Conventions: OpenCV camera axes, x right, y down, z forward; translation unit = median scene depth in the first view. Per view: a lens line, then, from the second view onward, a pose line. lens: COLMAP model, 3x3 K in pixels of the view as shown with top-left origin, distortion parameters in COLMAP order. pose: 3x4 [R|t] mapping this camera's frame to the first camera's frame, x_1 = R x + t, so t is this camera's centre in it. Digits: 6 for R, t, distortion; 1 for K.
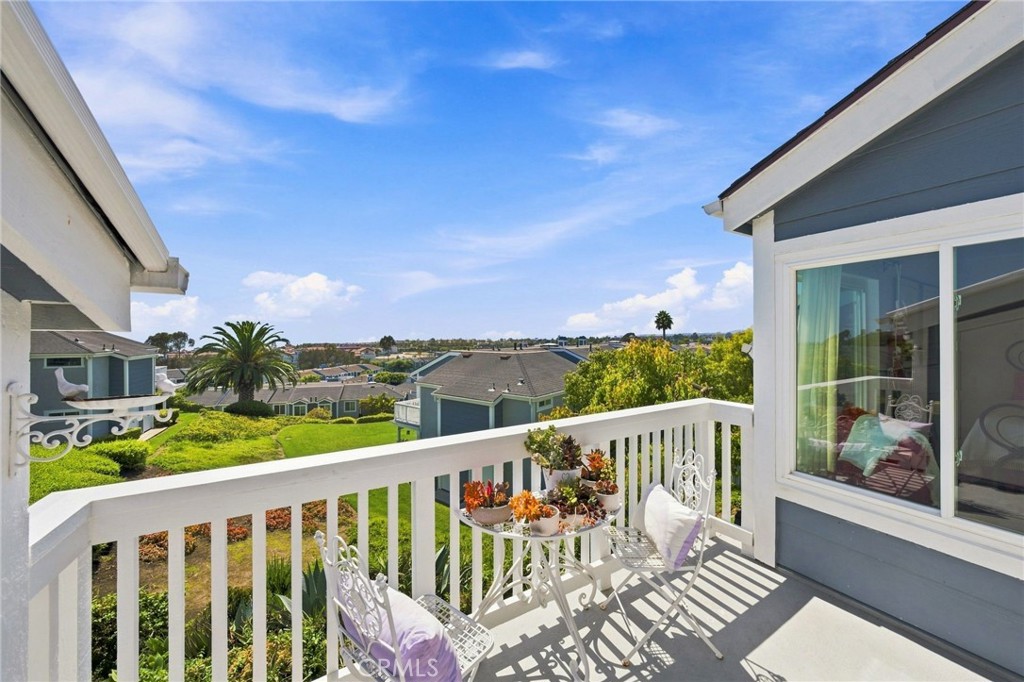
lens RADIAL K [[367.8, 0, 512.0], [0, 367.8, 341.0], [0, 0, 1]] dist [-0.002655, -0.000163]
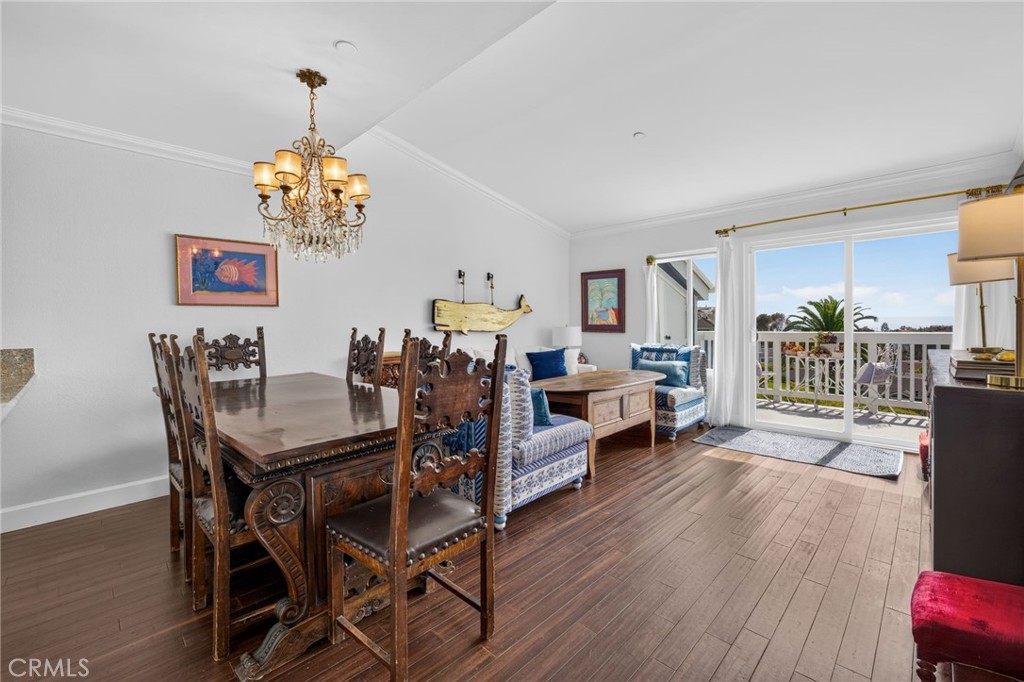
lens RADIAL K [[433.8, 0, 520.2], [0, 433.8, 332.8], [0, 0, 1]] dist [-0.001541, -0.000079]
pose [[0.288722, 0.021546, -0.957171, 0.156814], [0.001147, 0.999738, 0.022850, 0.009930], [0.957412, -0.007695, 0.288621, -0.130722]]
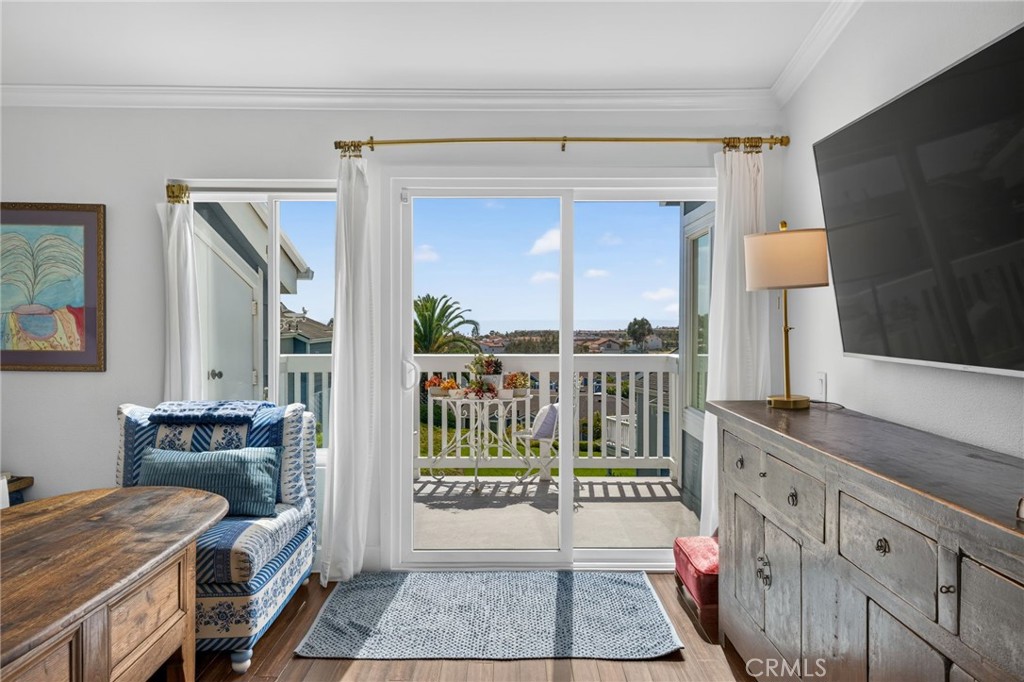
lens RADIAL K [[689.1, 0, 515.7], [0, 689.1, 328.5], [0, 0, 1]] dist [0.000260, -0.000980]
pose [[0.868289, 0.008475, -0.495986, 0.111228], [-0.008416, 0.999962, 0.002352, 0.006673], [0.495987, 0.002132, 0.868327, -0.101983]]
